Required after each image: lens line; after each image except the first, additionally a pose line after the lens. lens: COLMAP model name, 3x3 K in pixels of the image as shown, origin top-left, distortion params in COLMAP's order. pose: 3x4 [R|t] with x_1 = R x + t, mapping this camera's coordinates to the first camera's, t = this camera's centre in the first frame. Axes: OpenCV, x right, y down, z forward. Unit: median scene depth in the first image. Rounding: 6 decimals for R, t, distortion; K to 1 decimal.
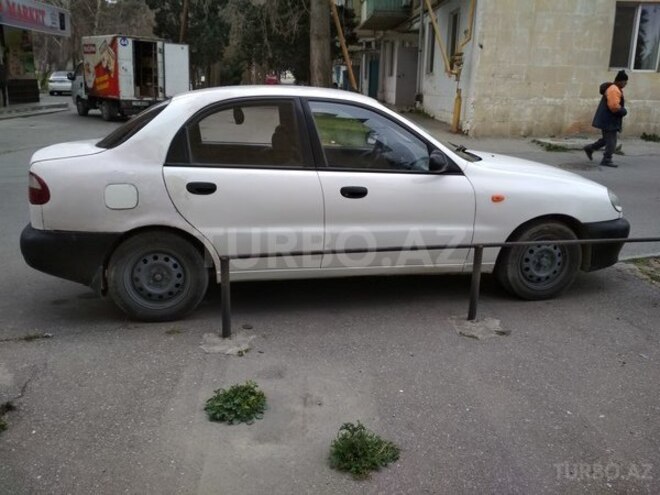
lens RADIAL K [[589.8, 0, 330.0], [0, 589.8, 247.5], [0, 0, 1]] dist [0.084518, -0.165216]
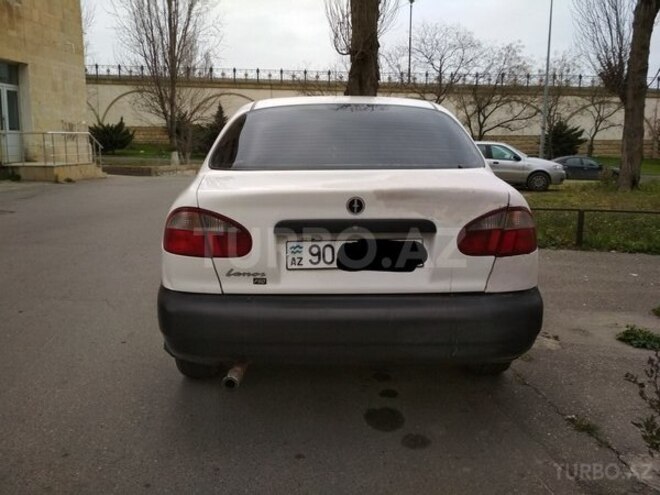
lens RADIAL K [[589.8, 0, 330.0], [0, 589.8, 247.5], [0, 0, 1]] dist [0.084518, -0.165216]
pose [[0.143005, -0.183739, 0.972517, -0.293736], [0.262079, 0.954570, 0.141811, -0.057697], [-0.954392, 0.234597, 0.184662, 0.271870]]
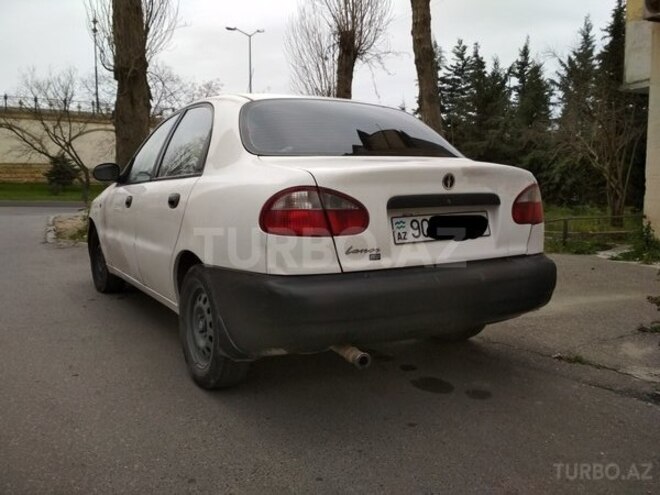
lens RADIAL K [[591.4, 0, 330.6], [0, 591.4, 258.5], [0, 0, 1]] dist [0.059910, -0.016035]
pose [[-0.372954, -0.132245, 0.918377, -0.287499], [0.242596, 0.941462, 0.234088, -0.071996], [-0.895574, 0.310099, -0.319039, 0.384854]]
